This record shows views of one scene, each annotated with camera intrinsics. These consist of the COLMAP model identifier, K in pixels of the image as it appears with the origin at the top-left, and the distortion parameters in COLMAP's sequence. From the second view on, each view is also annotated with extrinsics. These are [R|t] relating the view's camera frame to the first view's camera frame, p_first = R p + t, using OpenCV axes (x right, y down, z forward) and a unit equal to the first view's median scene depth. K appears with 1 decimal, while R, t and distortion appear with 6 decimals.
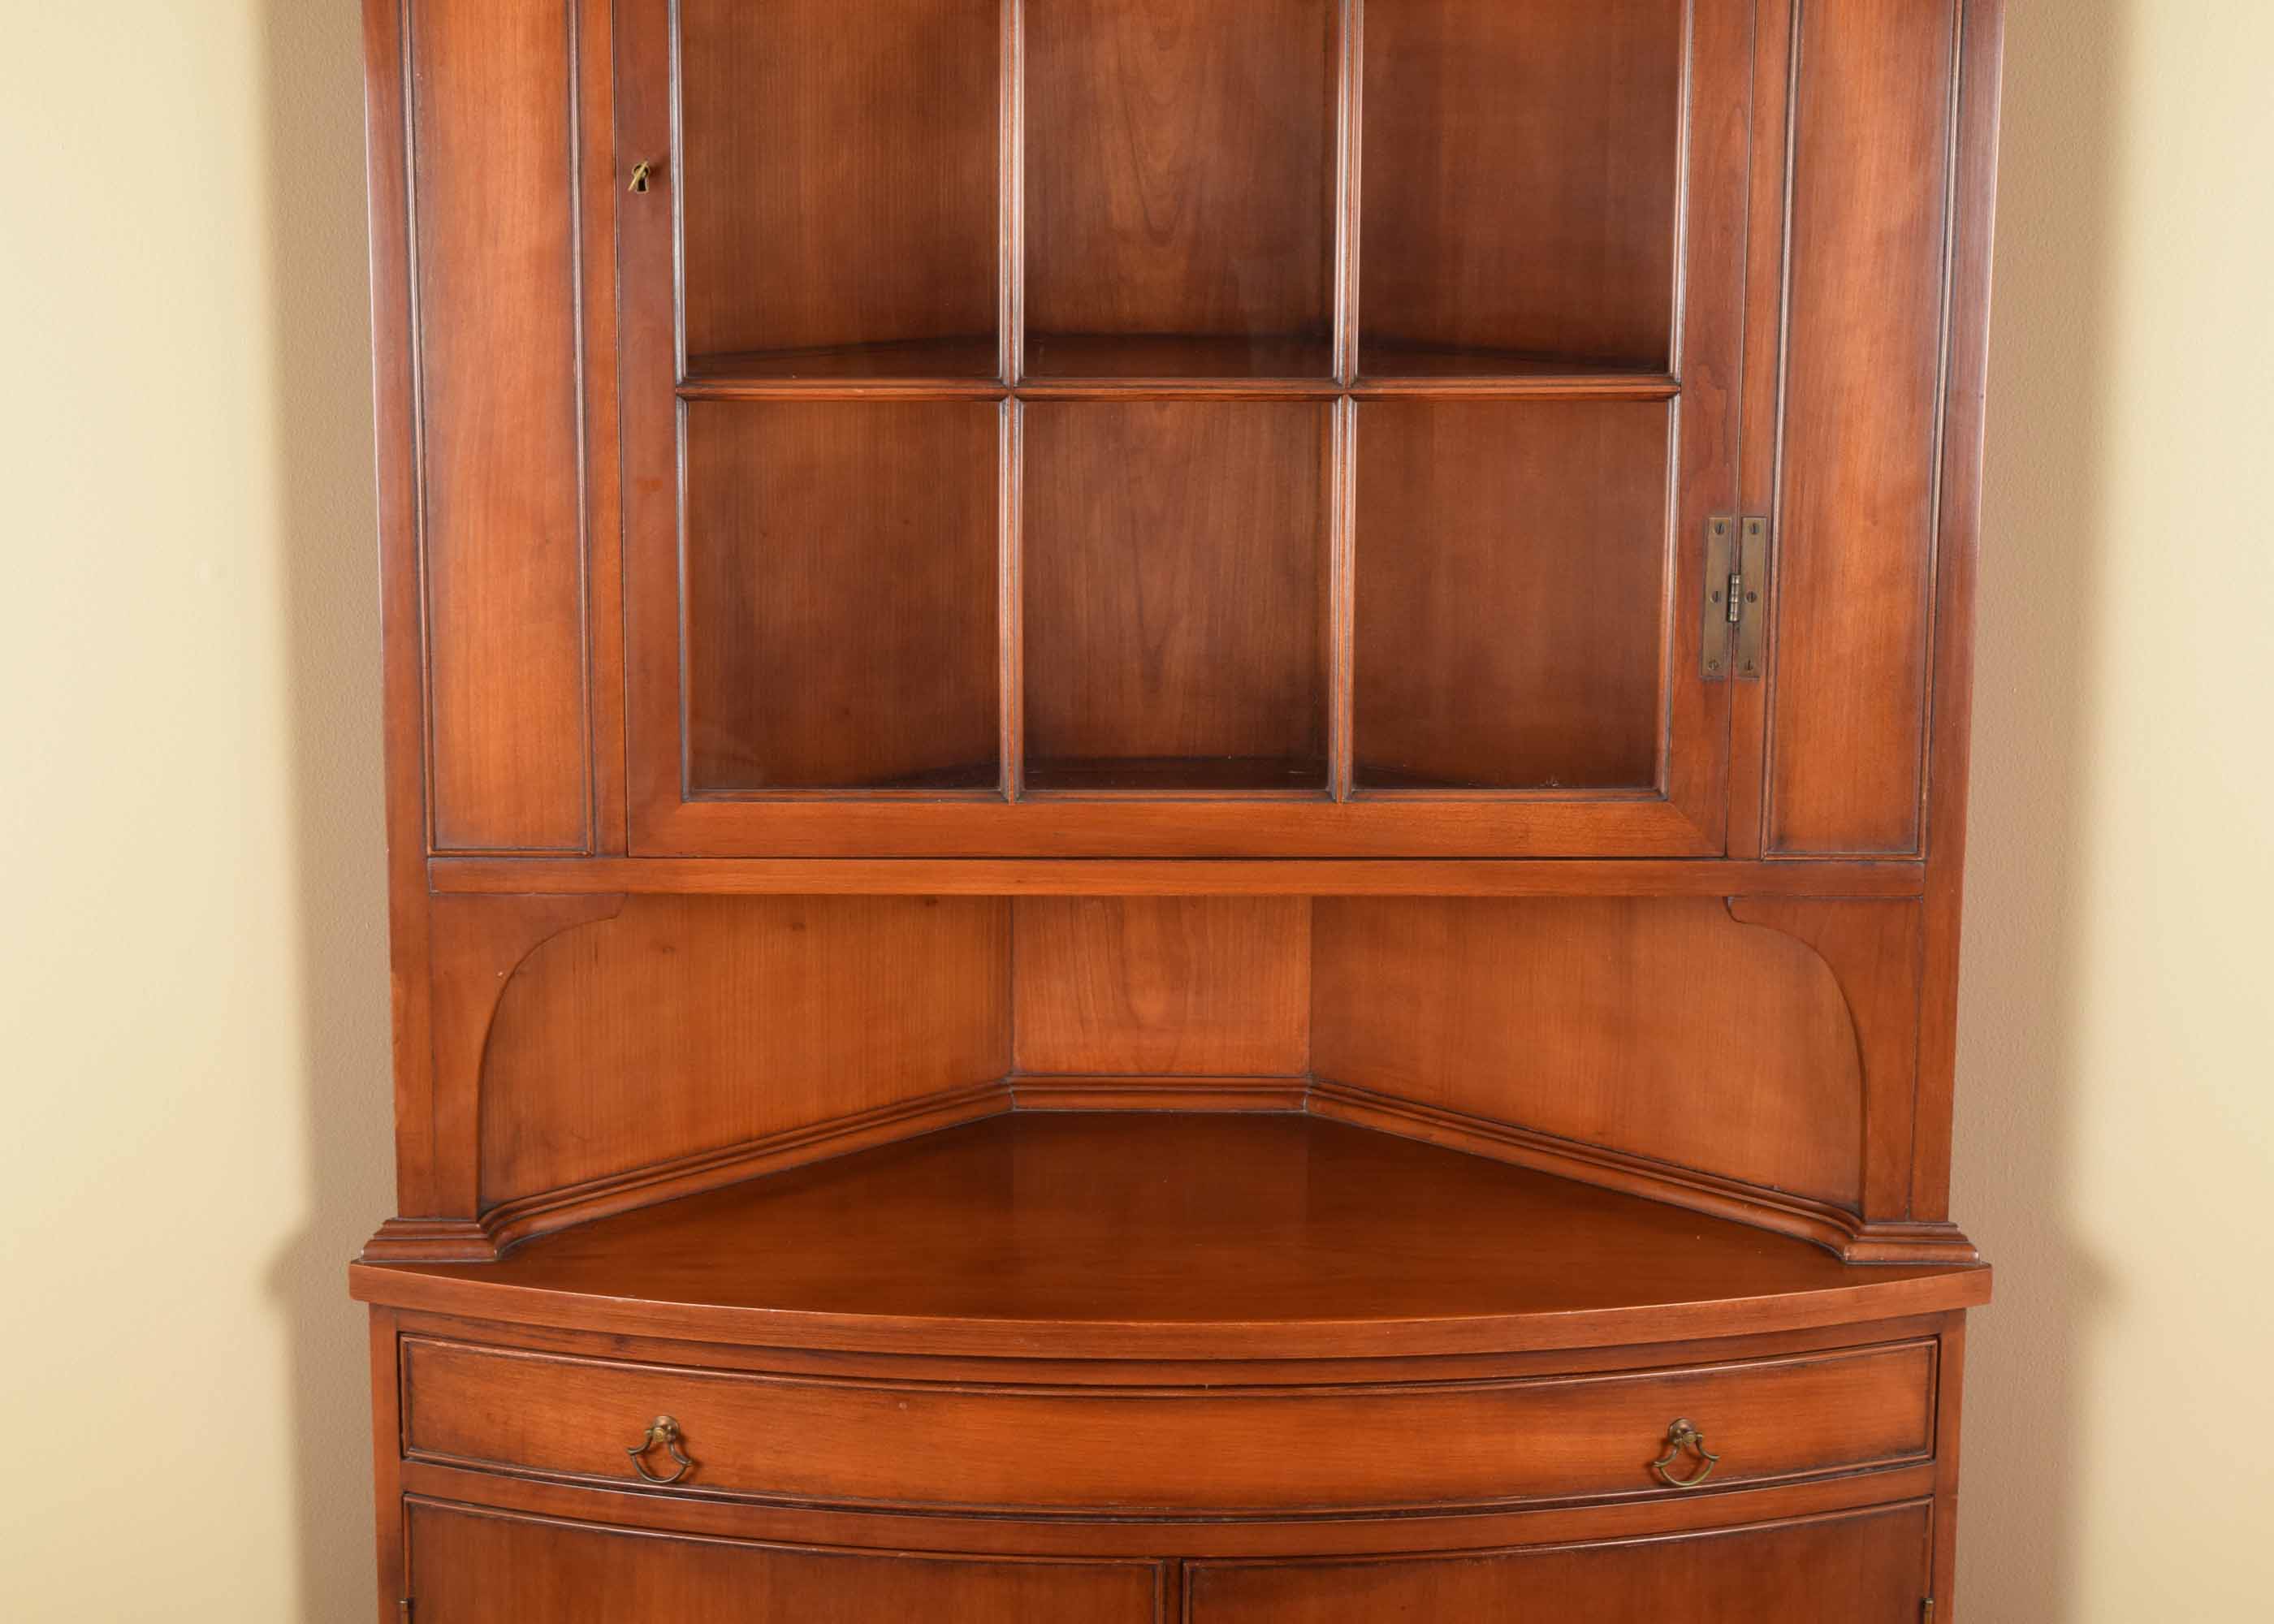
lens RADIAL K [[4076.5, 0, 1129.6], [0, 4076.5, 812.8], [0, 0, 1]] dist [0.006949, 0.000000]
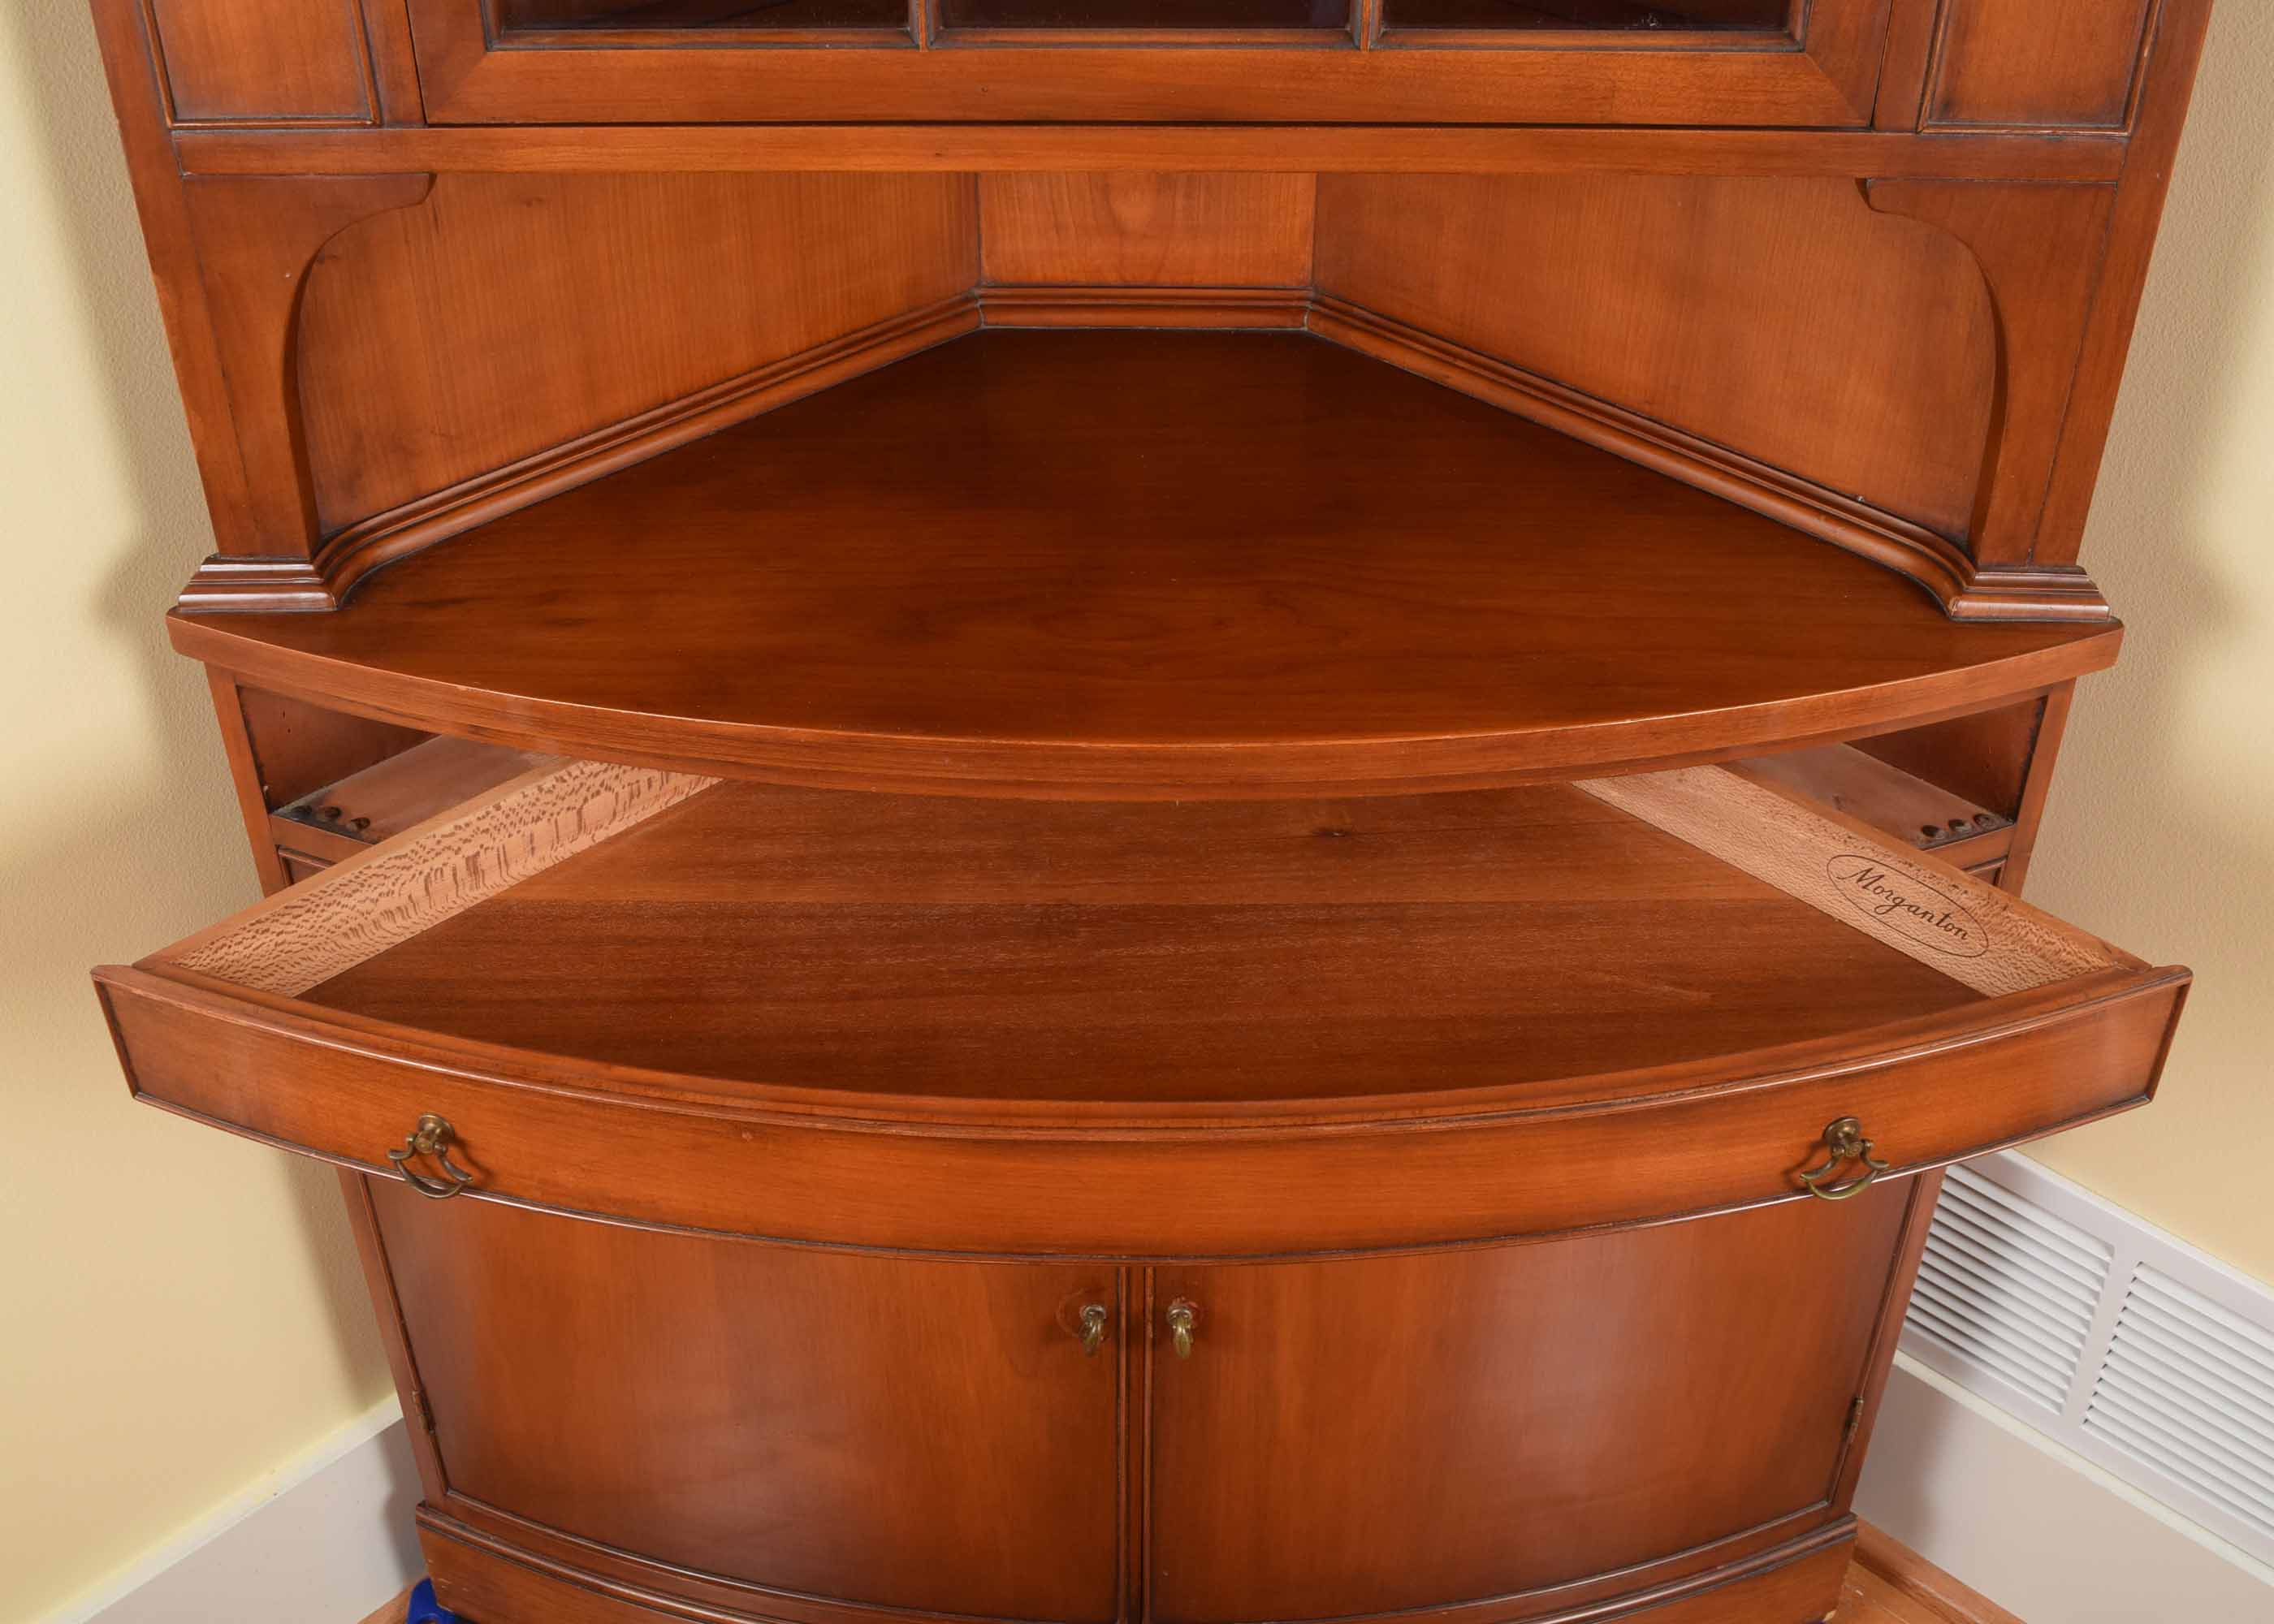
lens RADIAL K [[2428.8, 0, 1130.1], [0, 2428.8, 817.3], [0, 0, 1]] dist [-0.073084, 0.000000]
pose [[0.999709, 0.009292, -0.022257, 0.019710], [0.000661, 0.911914, 0.410380, -0.054893], [0.024110, -0.410275, 0.911643, 0.537729]]
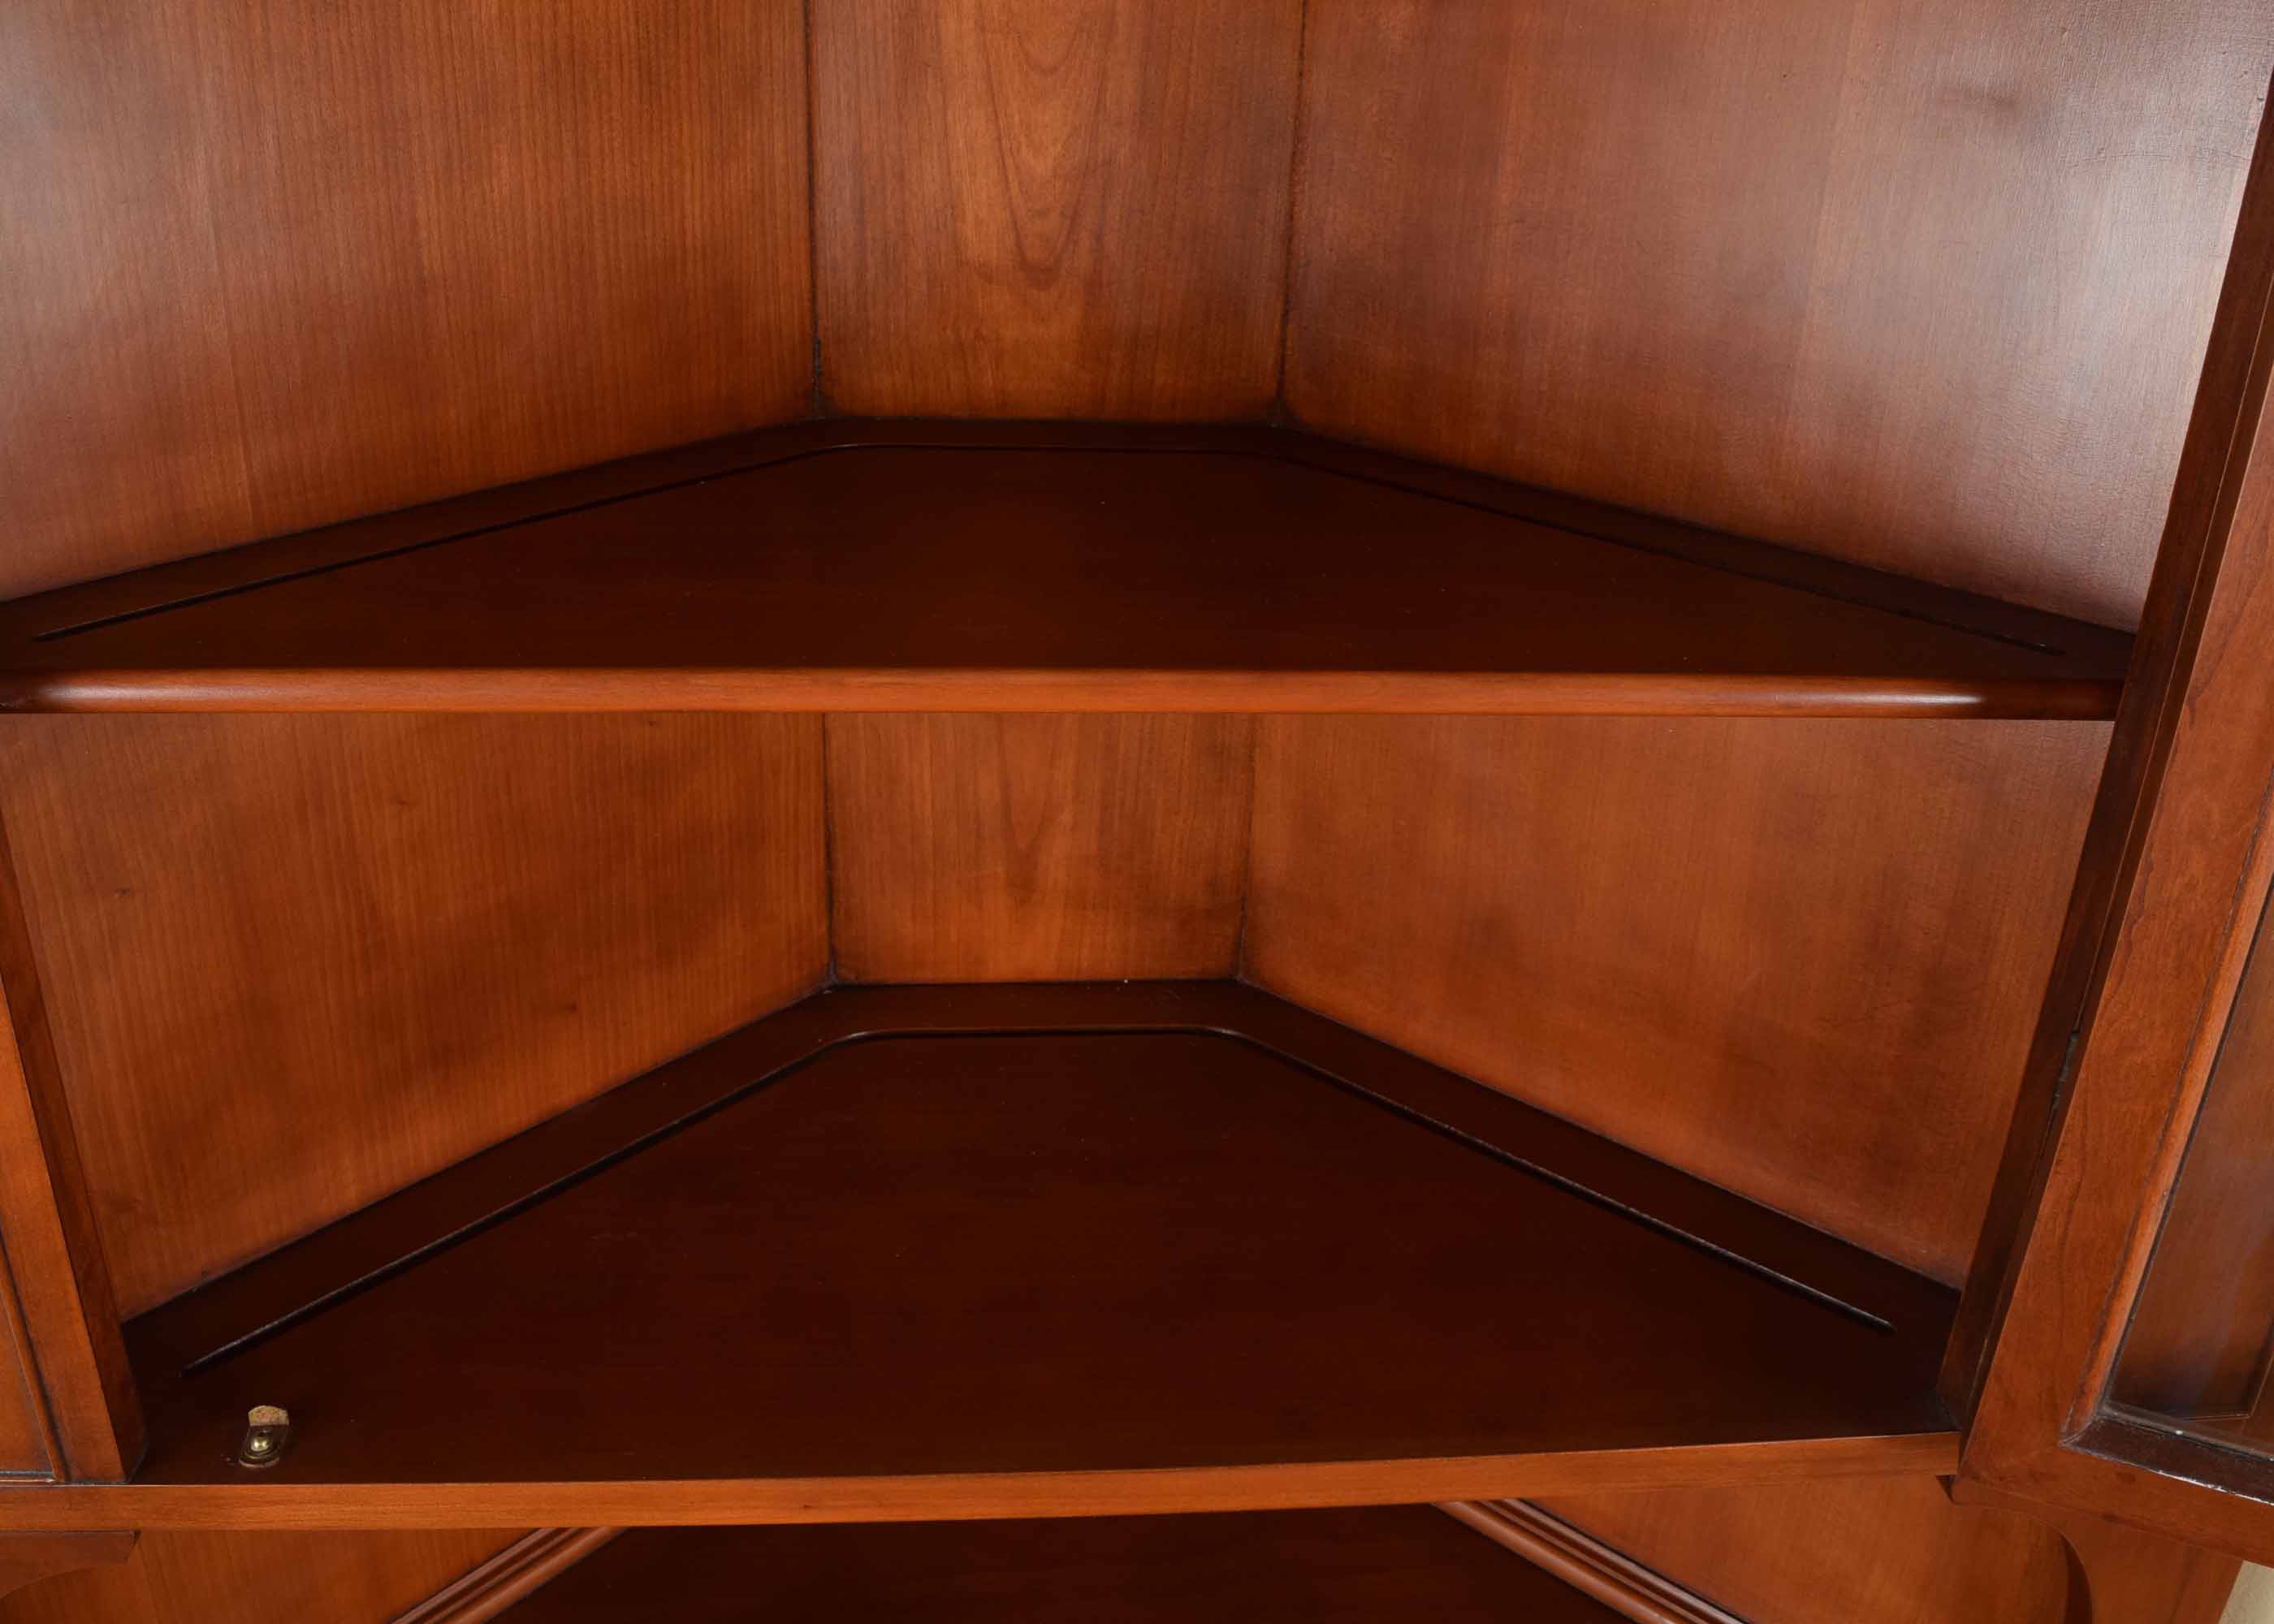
lens RADIAL K [[2030.7, 0, 1142.9], [0, 2030.7, 819.2], [0, 0, 1]] dist [-0.093929, 0.018192]
pose [[0.996924, -0.000223, 0.078380, -0.001540], [-0.018366, 0.971489, 0.236371, -0.147523], [-0.076198, -0.237084, 0.968496, 0.737262]]
